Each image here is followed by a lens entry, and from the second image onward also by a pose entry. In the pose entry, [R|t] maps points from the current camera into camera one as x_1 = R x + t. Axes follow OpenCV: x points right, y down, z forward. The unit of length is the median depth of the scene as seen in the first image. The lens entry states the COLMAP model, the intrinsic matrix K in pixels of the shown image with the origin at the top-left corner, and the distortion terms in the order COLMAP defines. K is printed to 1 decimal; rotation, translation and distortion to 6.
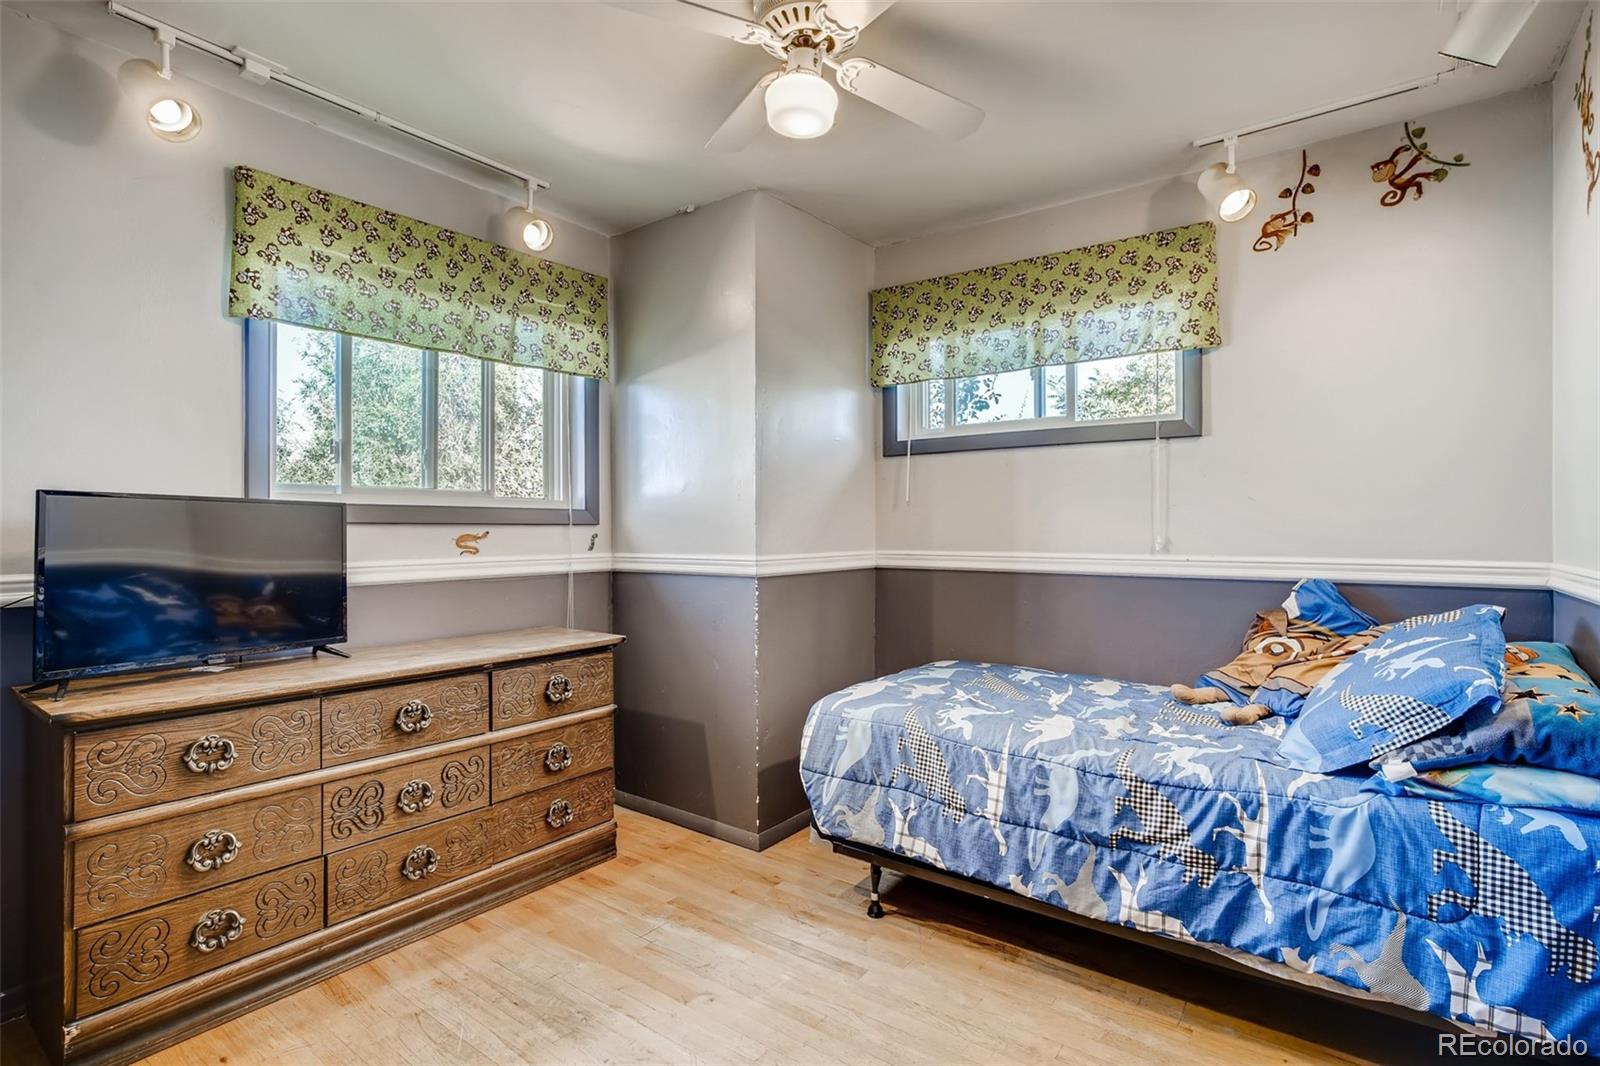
lens RADIAL K [[797.3, 0, 806.6], [0, 797.3, 529.3], [0, 0, 1]] dist [0.013076, 0.003966]
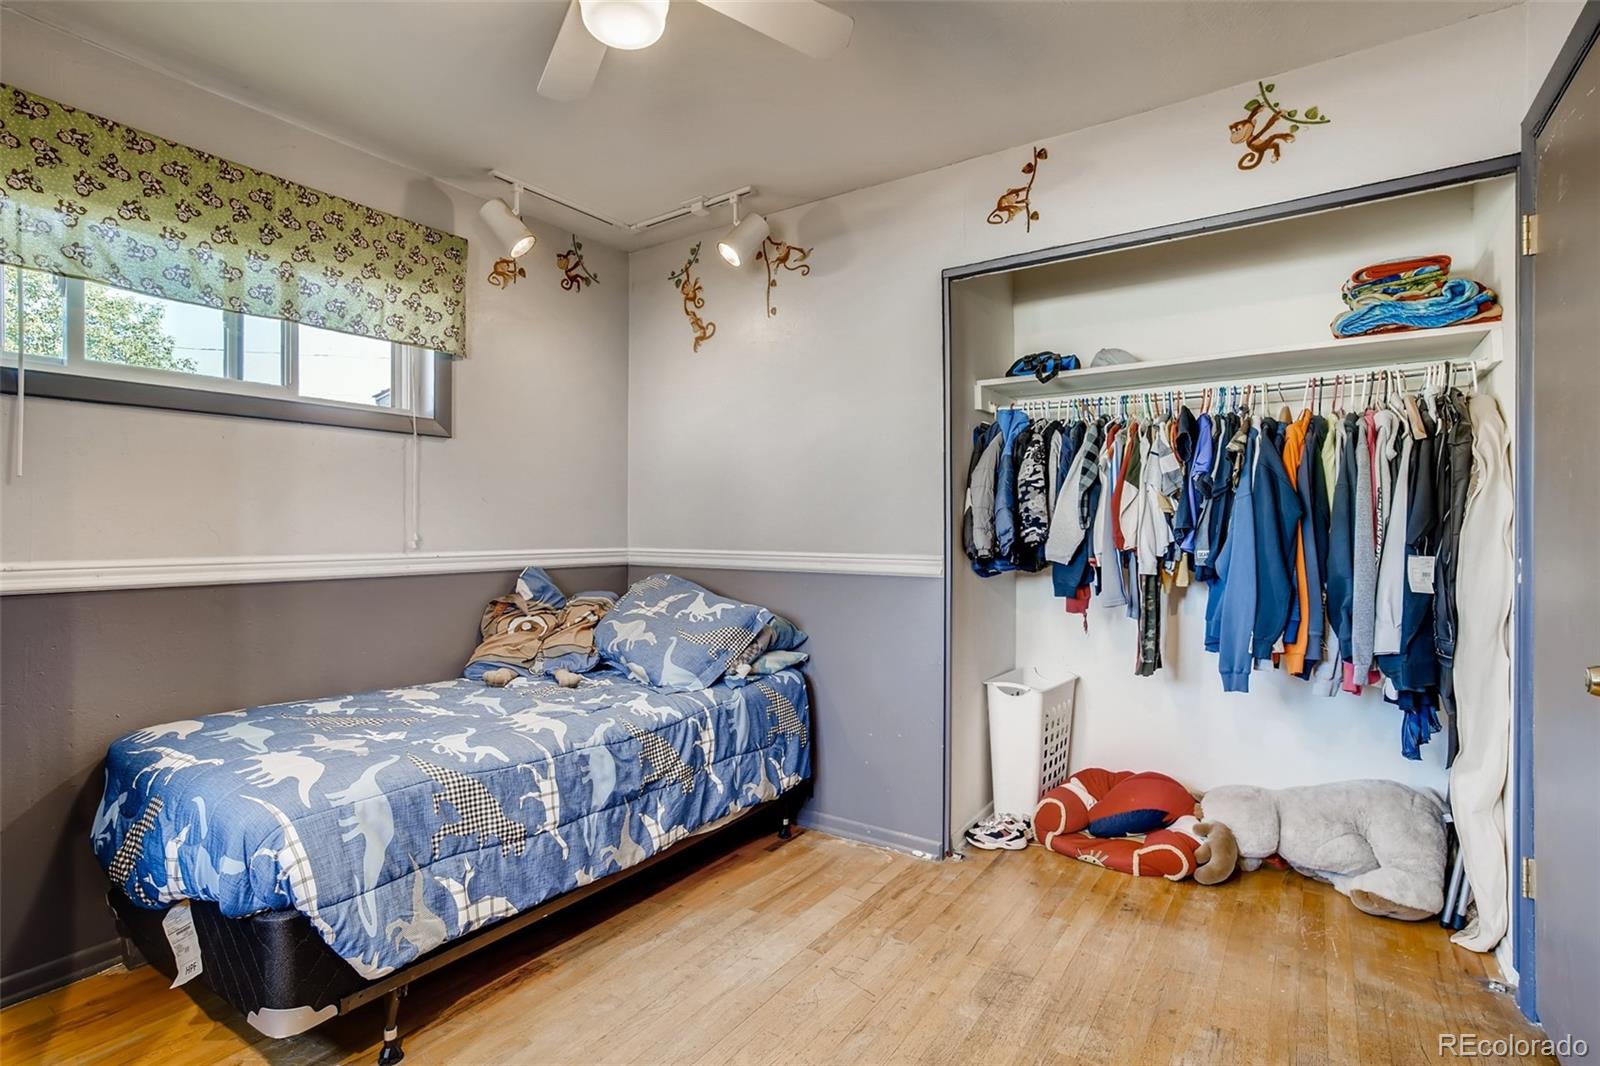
lens RADIAL K [[797.3, 0, 804.2], [0, 797.3, 531.6], [0, 0, 1]] dist [0.013076, 0.003966]
pose [[-0.028508, -0.002562, 0.999590, -0.762268], [-0.000094, 0.999997, 0.002560, 0.005087], [-0.999594, -0.000021, -0.028508, 0.758616]]
